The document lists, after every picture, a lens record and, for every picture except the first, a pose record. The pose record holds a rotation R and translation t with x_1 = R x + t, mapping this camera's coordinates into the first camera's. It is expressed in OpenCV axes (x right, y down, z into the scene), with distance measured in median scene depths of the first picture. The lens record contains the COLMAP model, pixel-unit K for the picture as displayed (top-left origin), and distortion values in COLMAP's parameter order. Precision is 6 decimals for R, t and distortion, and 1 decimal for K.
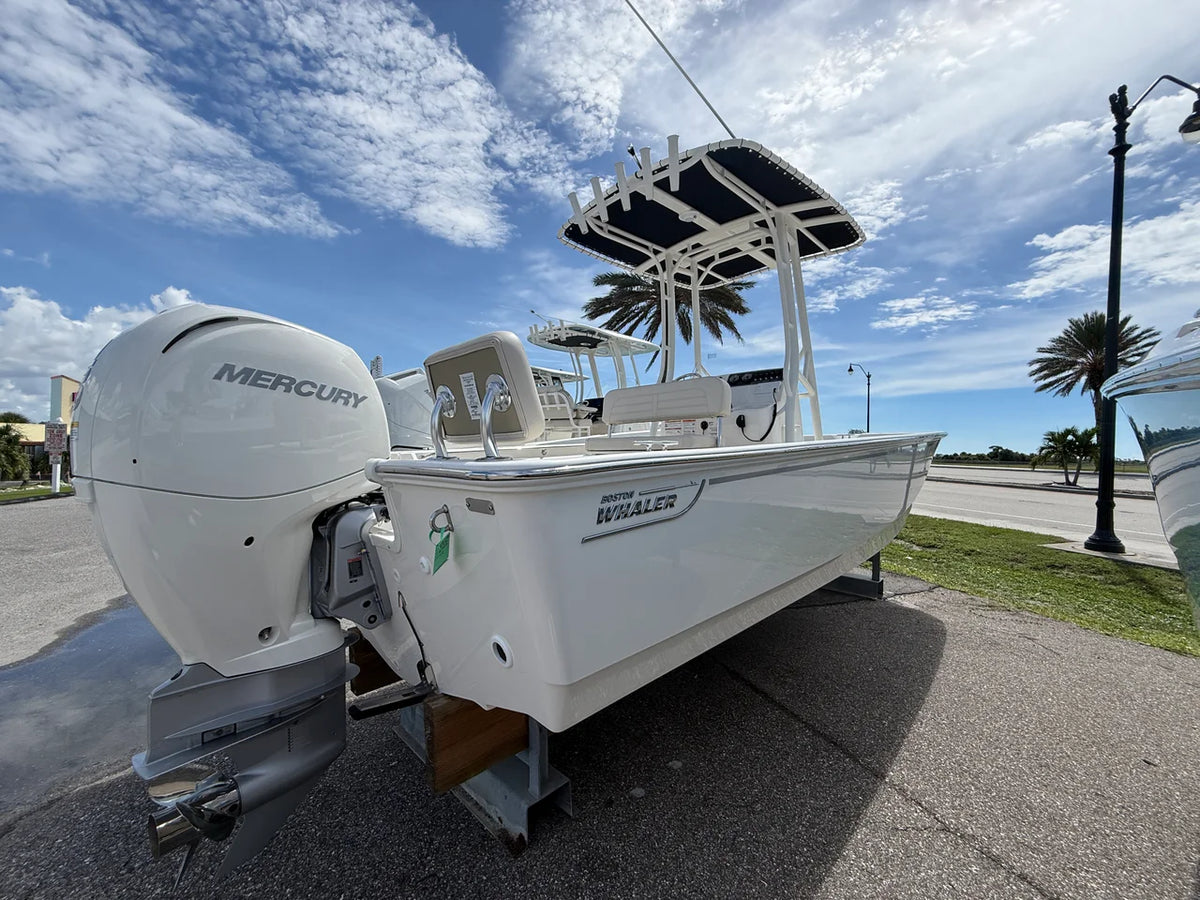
lens RADIAL K [[480.0, 0, 591.8], [0, 480.0, 457.6], [0, 0, 1]] dist [0.000356, 0.000214]
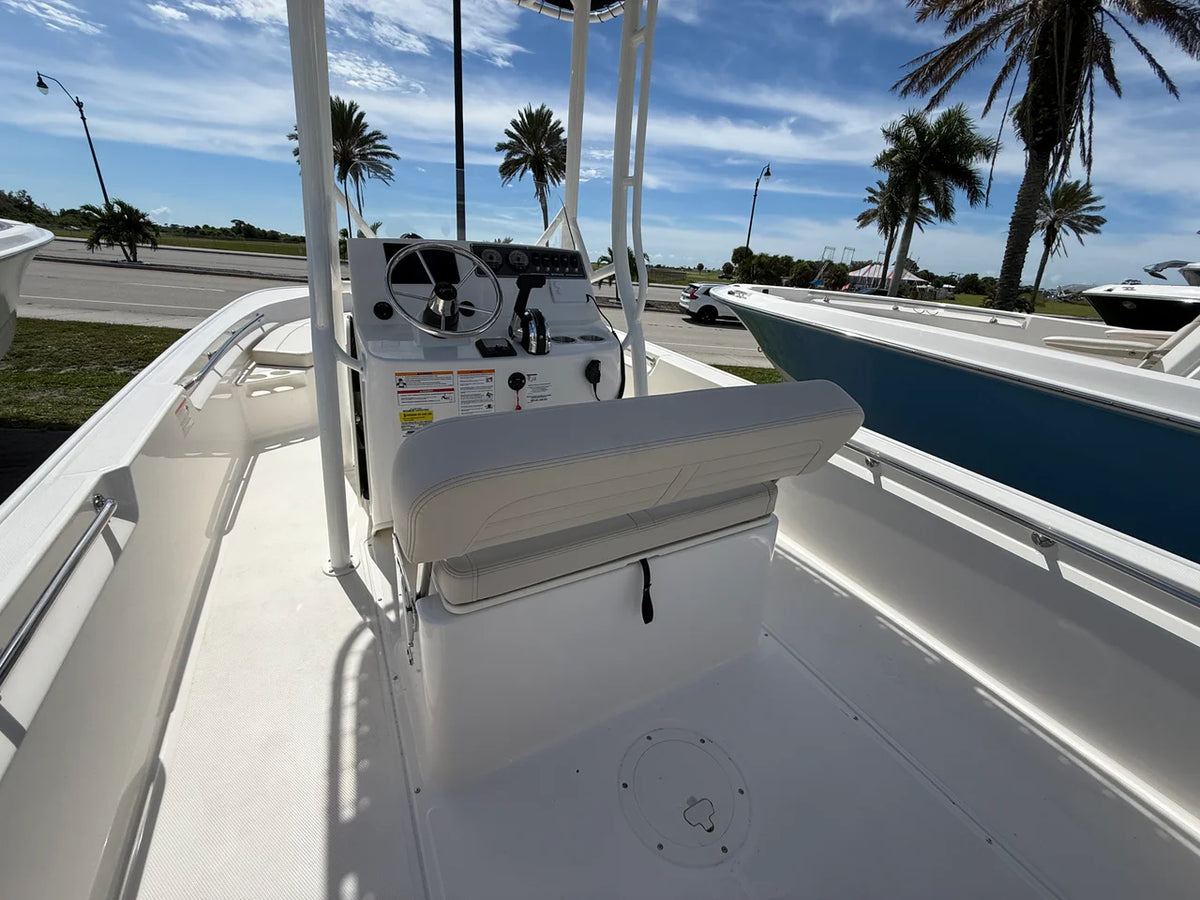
lens RADIAL K [[480.0, 0, 595.4], [0, 480.0, 455.2], [0, 0, 1]] dist [0.000356, 0.000214]
pose [[0.267919, -0.365420, 0.891453, -0.021699], [-0.049202, 0.918883, 0.391451, -0.021589], [-0.962184, -0.148739, 0.228206, 0.092997]]
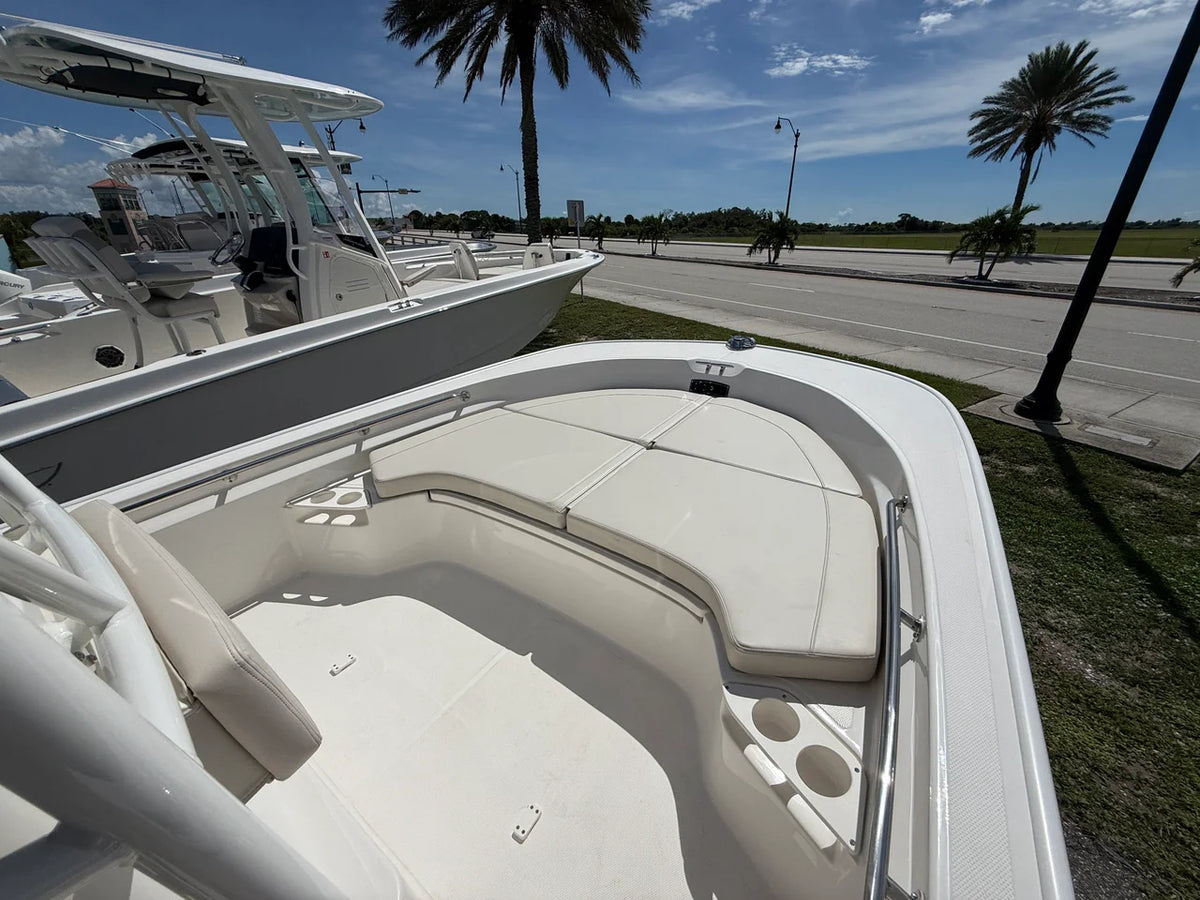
lens RADIAL K [[480.0, 0, 594.9], [0, 480.0, 452.9], [0, 0, 1]] dist [0.000356, 0.000214]
pose [[0.983904, -0.104000, 0.145315, 0.064720], [0.035618, 0.911012, 0.410838, -0.027939], [-0.175111, -0.399050, 0.900053, 0.110010]]
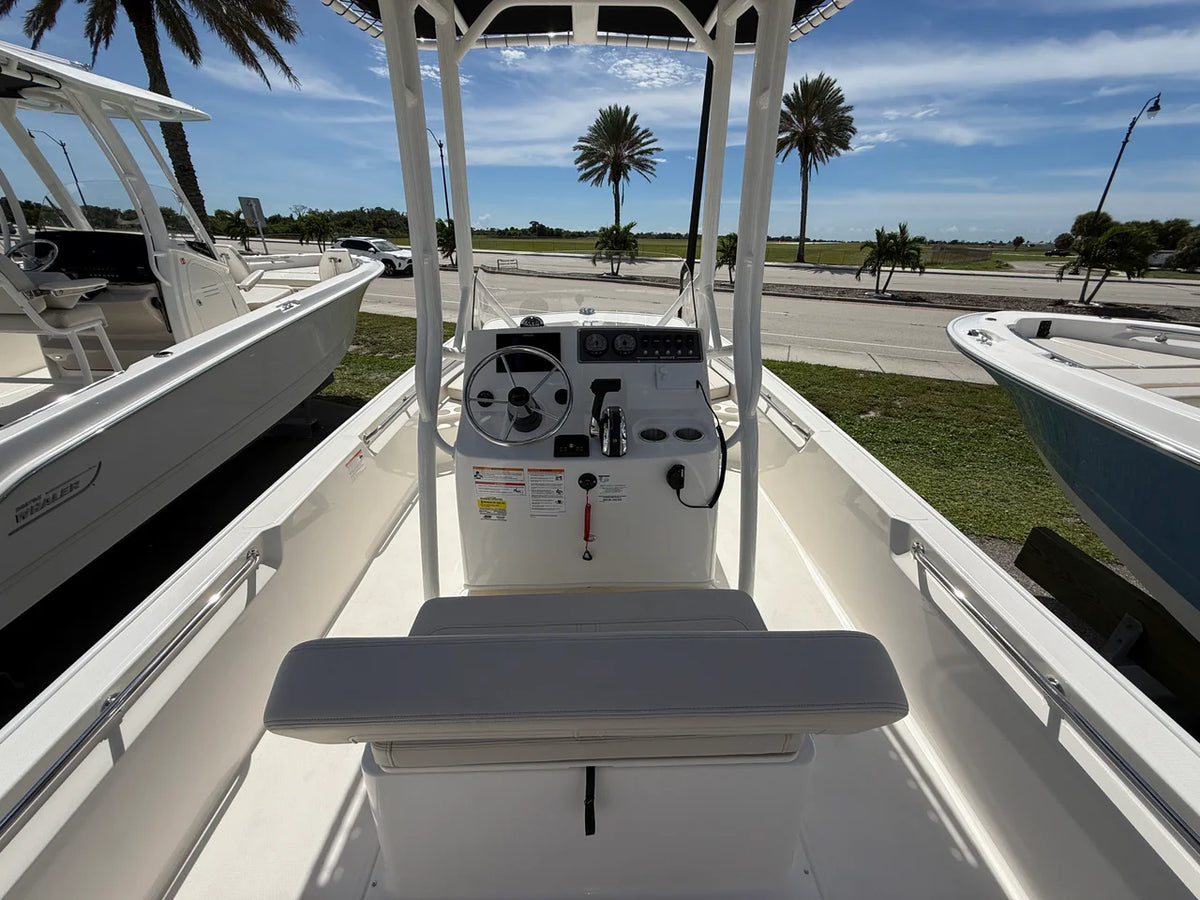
lens RADIAL K [[480.0, 0, 595.9], [0, 480.0, 452.6], [0, 0, 1]] dist [0.000356, 0.000214]
pose [[0.681713, -0.314198, 0.660717, -0.006118], [0.009509, 0.906817, 0.421417, -0.032634], [-0.731558, -0.281002, 0.621177, 0.082635]]
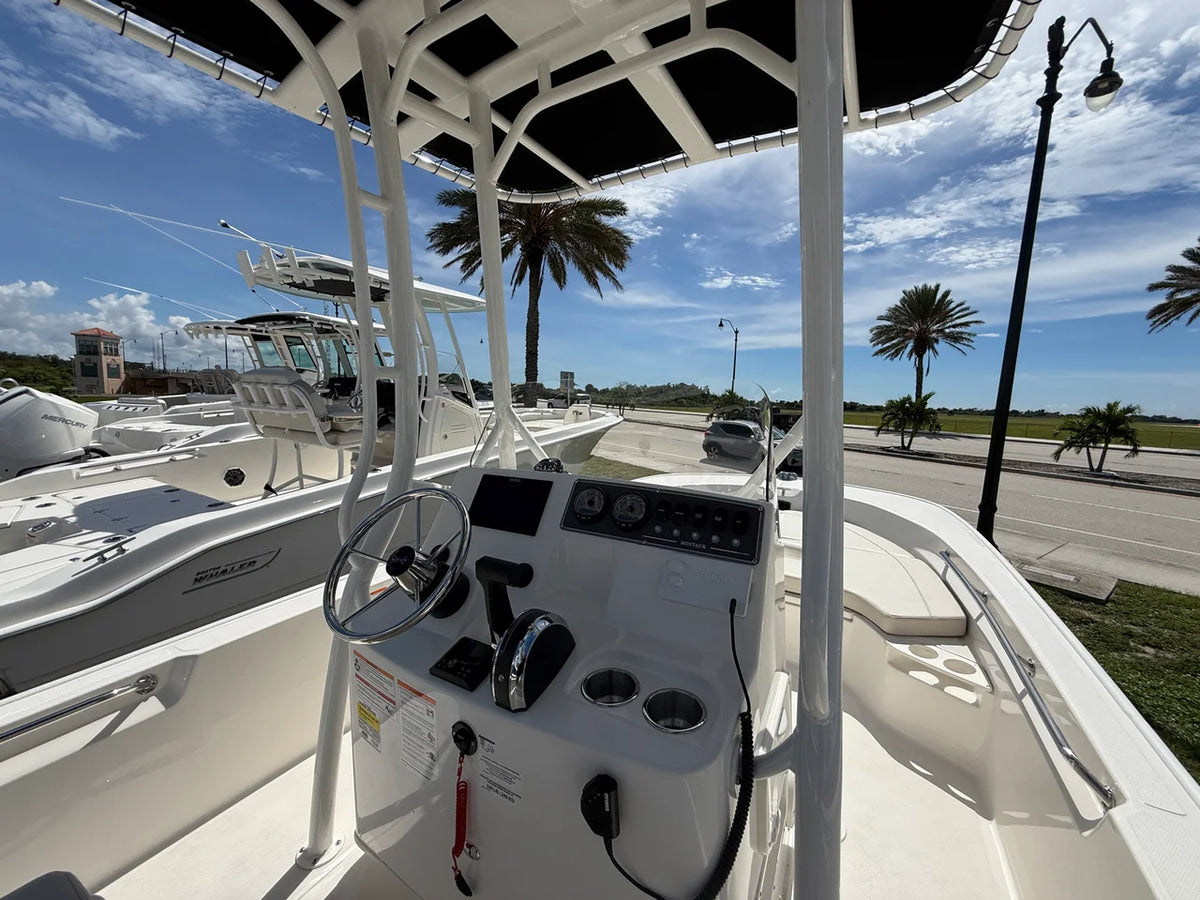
lens RADIAL K [[480.0, 0, 594.7], [0, 480.0, 452.8], [0, 0, 1]] dist [0.000356, 0.000214]
pose [[0.967138, -0.016490, 0.253715, 0.027397], [-0.011261, 0.994137, 0.107541, -0.028055], [-0.254001, -0.106864, 0.961282, 0.086917]]
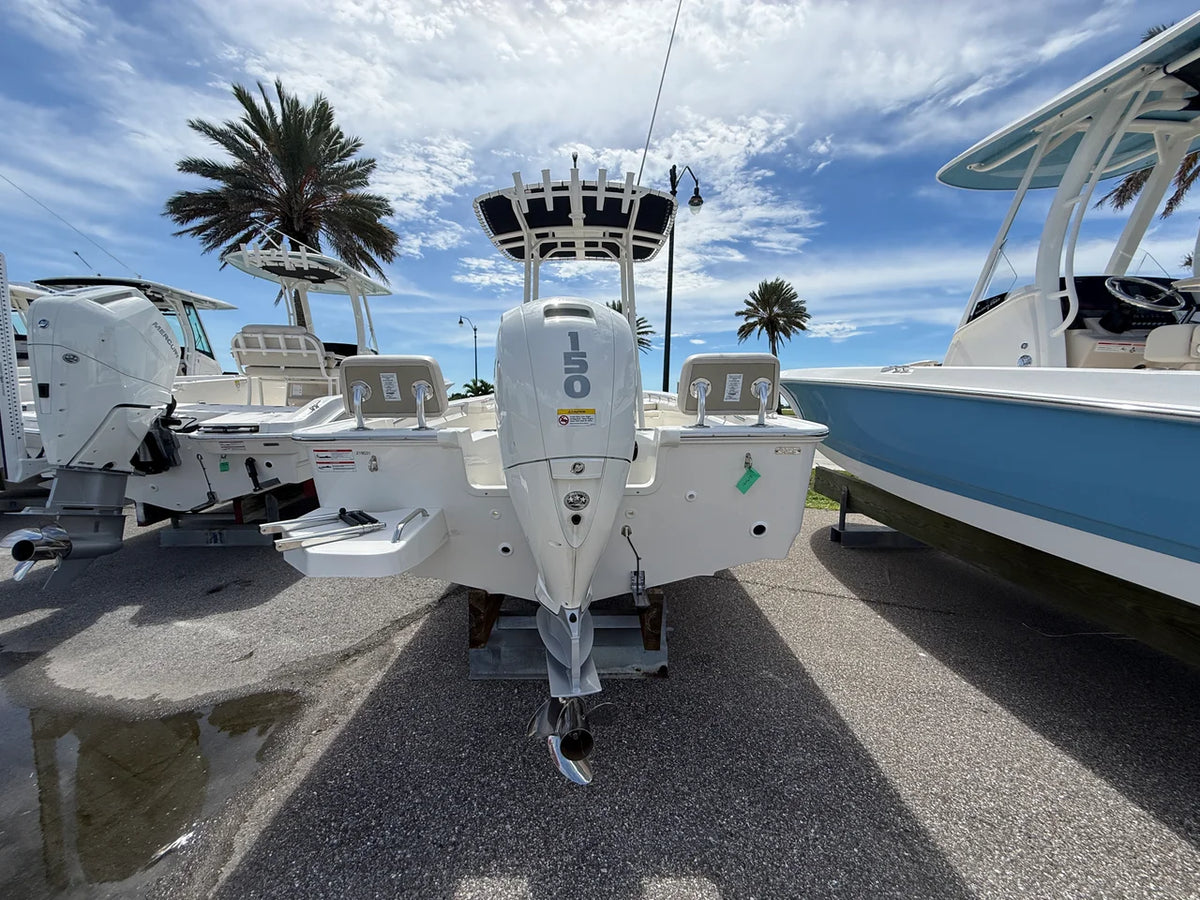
lens RADIAL K [[480.0, 0, 596.6], [0, 480.0, 457.5], [0, 0, 1]] dist [0.000356, 0.000214]
pose [[0.694126, -0.093304, 0.713781, -0.074992], [0.012275, 0.992954, 0.117860, -0.003687], [-0.719749, -0.073048, 0.690381, 0.007730]]
